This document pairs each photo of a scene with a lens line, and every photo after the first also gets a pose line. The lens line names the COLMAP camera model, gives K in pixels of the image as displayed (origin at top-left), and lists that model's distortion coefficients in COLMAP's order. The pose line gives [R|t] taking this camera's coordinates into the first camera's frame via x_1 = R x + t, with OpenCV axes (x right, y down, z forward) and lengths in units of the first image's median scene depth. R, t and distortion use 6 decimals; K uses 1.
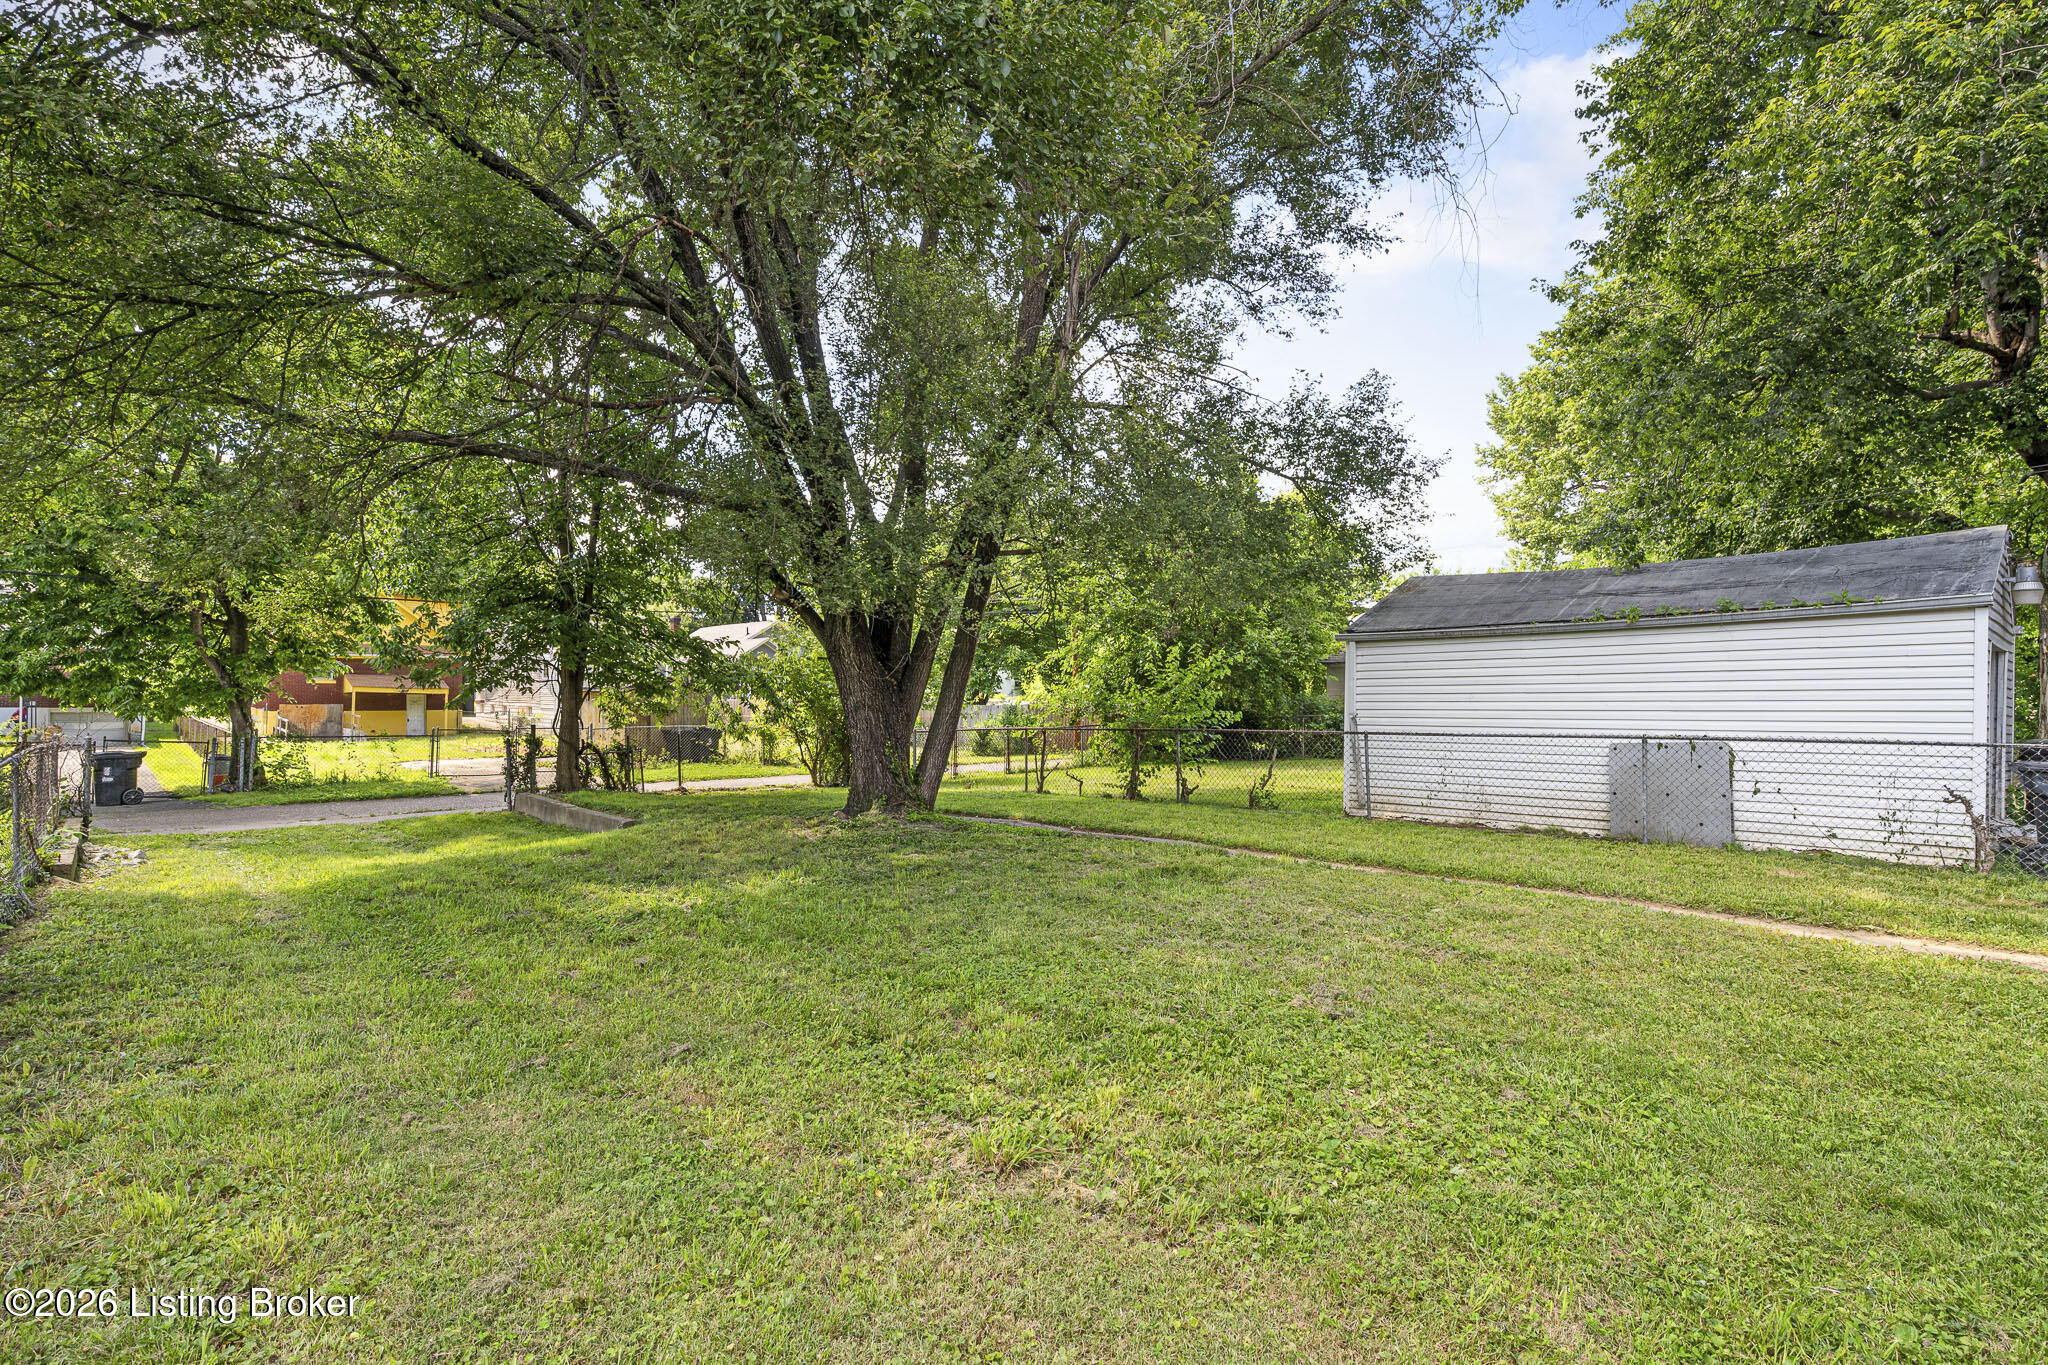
lens RADIAL K [[996.7, 0, 1020.9], [0, 996.7, 684.6], [0, 0, 1]] dist [-0.001521, -0.000429]
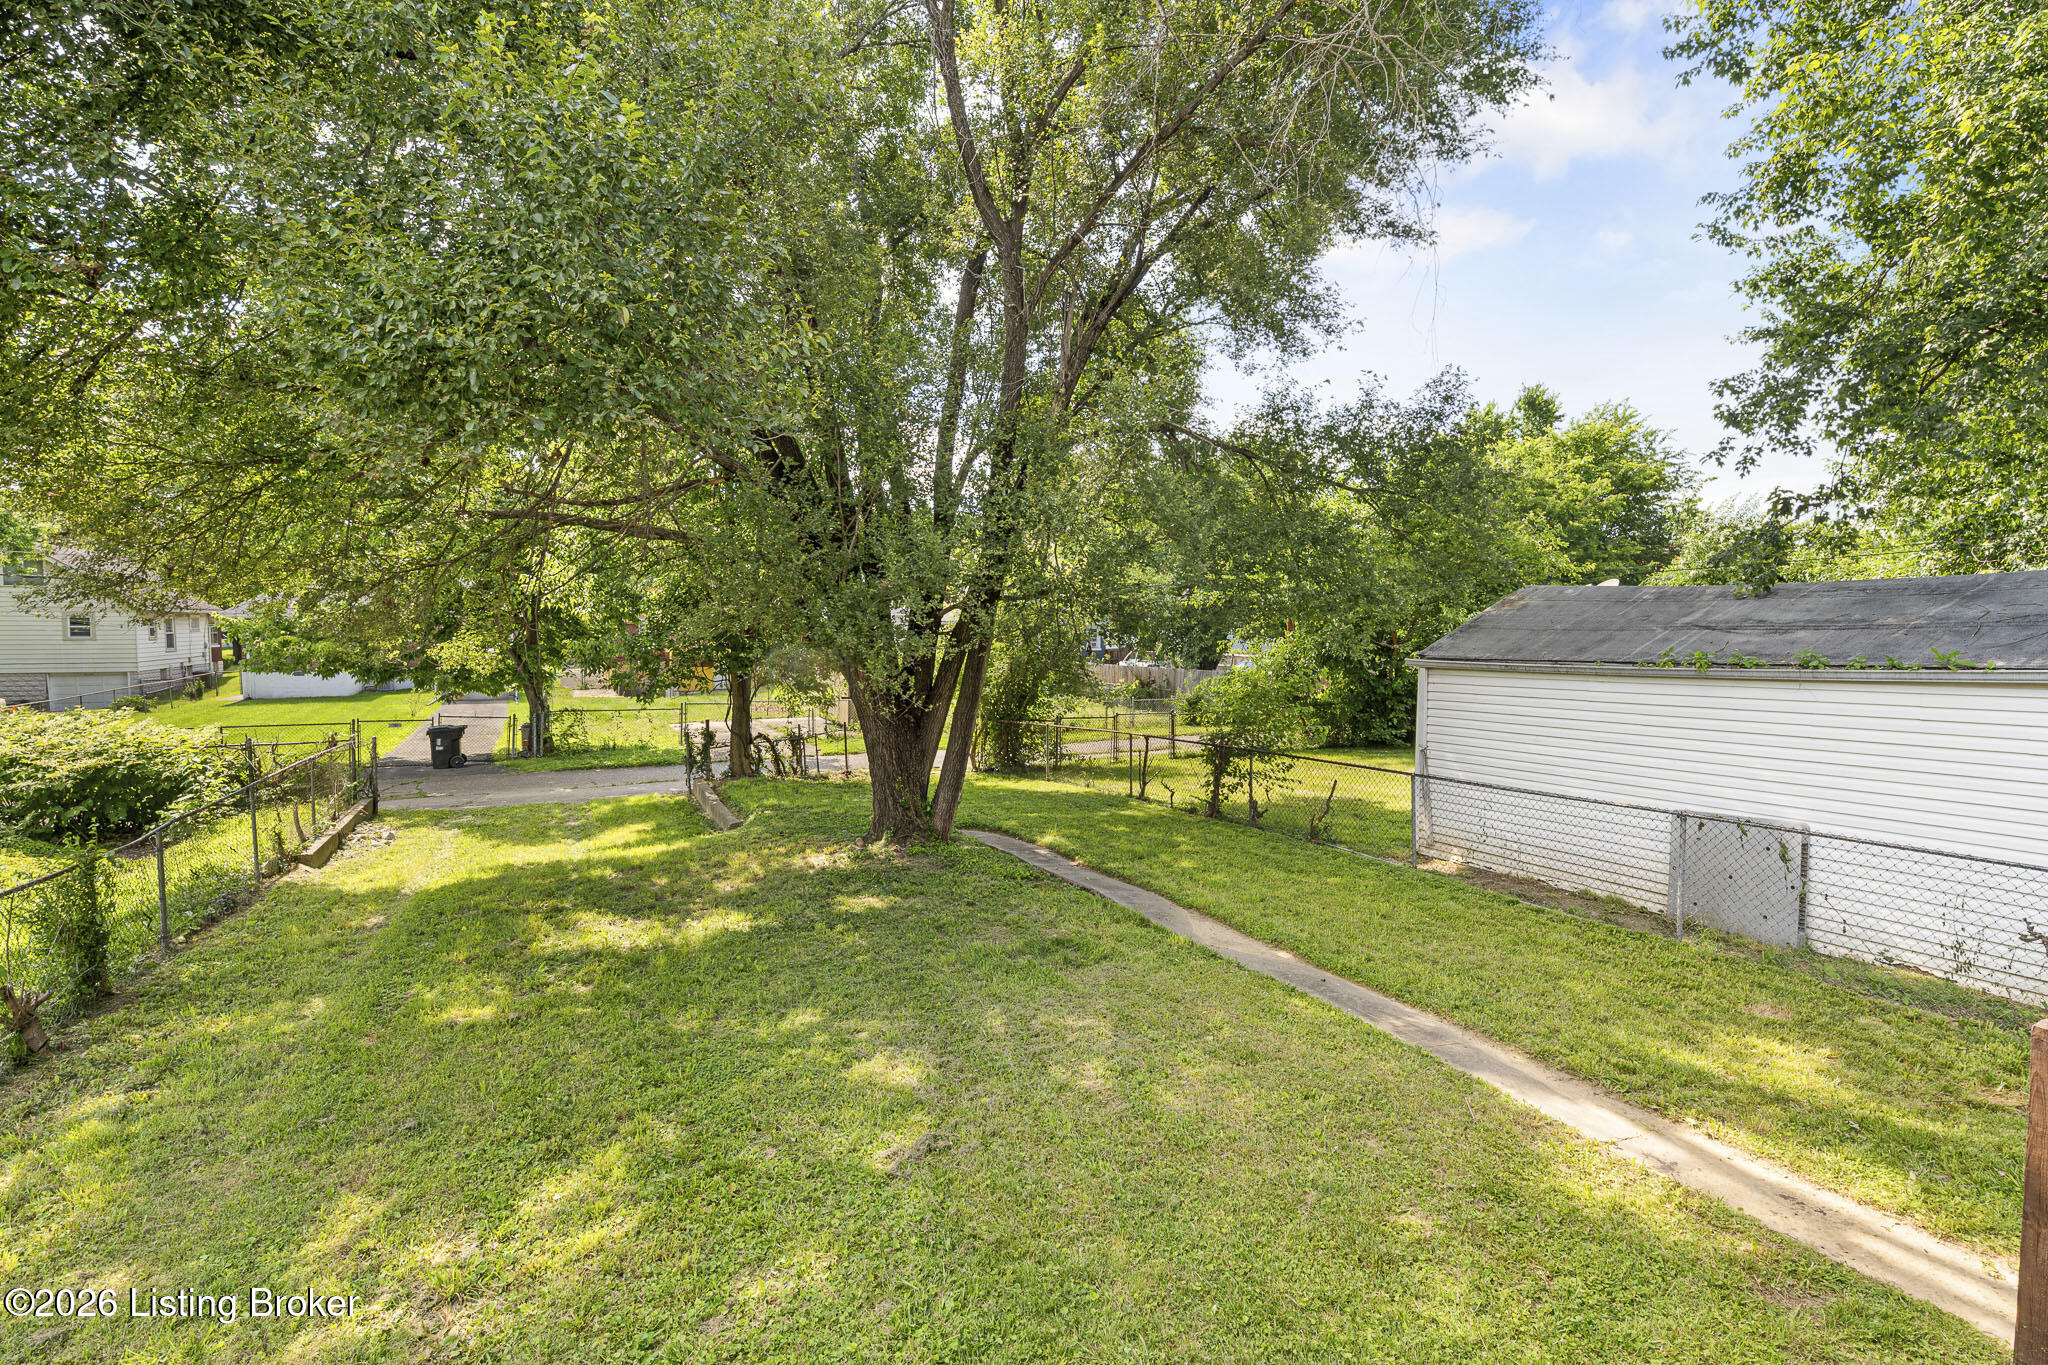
lens RADIAL K [[996.7, 0, 1020.2], [0, 996.7, 687.4], [0, 0, 1]] dist [-0.001521, -0.000429]
pose [[0.955941, 0.011369, -0.293339, 0.243792], [0.007750, 0.997924, 0.063934, -0.085790], [0.293457, -0.063391, 0.953868, 0.013443]]
